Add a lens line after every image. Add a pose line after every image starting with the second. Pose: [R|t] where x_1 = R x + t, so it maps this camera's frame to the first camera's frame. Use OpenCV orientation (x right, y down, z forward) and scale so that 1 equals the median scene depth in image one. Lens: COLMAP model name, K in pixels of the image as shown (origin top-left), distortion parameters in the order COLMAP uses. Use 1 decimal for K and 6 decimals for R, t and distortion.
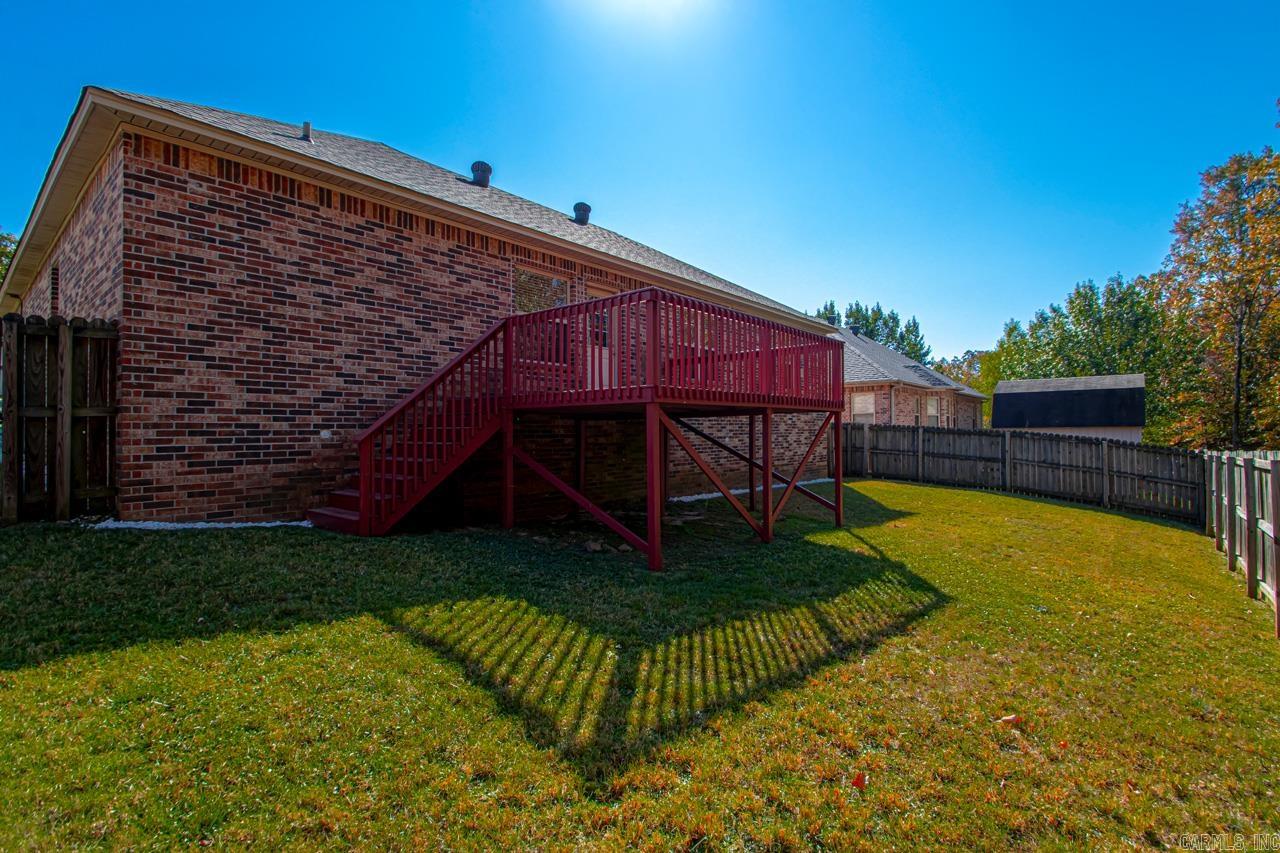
lens RADIAL K [[599.8, 0, 650.6], [0, 599.8, 416.9], [0, 0, 1]] dist [0.021133, -0.017230]
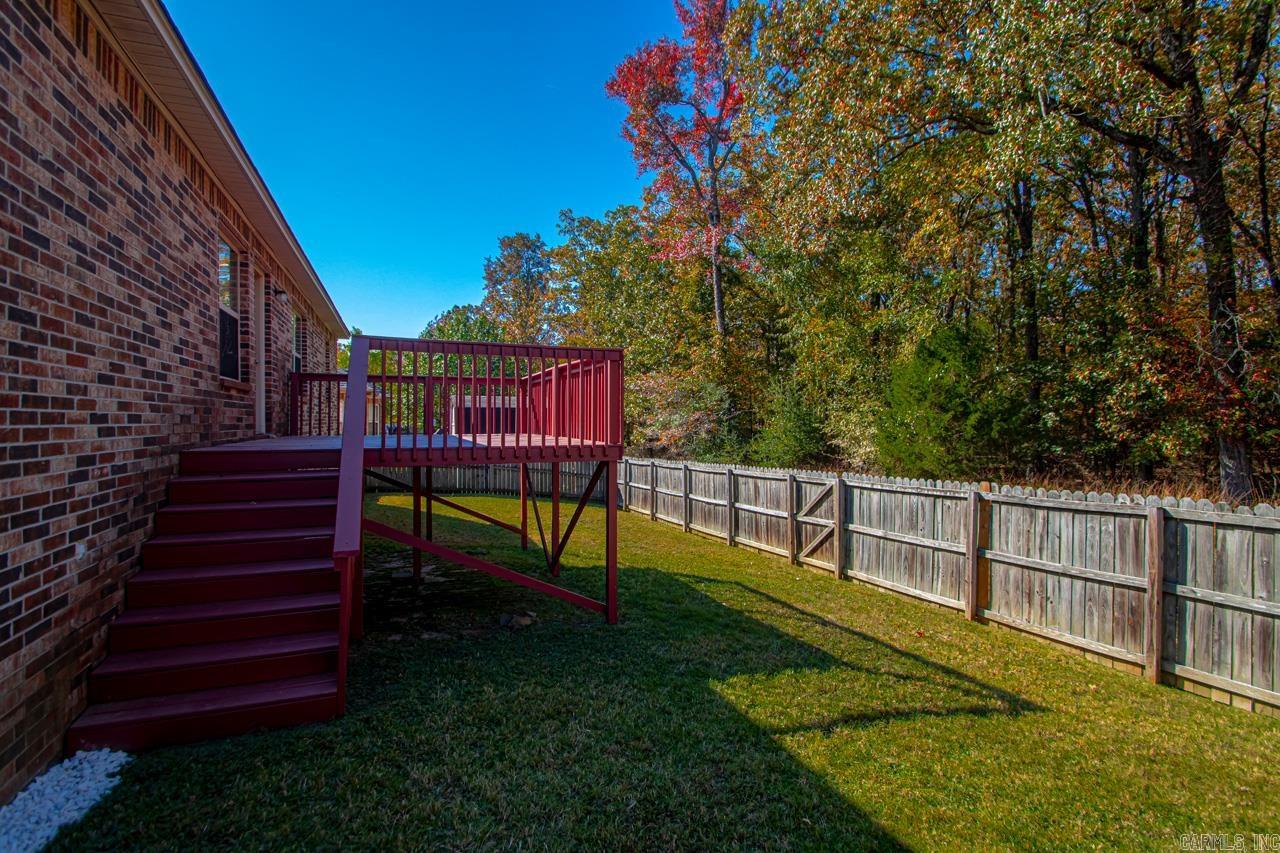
lens RADIAL K [[599.8, 0, 650.6], [0, 599.8, 416.9], [0, 0, 1]] dist [0.021133, -0.017230]
pose [[0.472503, 0.008541, 0.881288, -0.732773], [-0.018540, 0.999828, 0.000251, -0.080169], [-0.881134, -0.016457, 0.472580, 0.403289]]
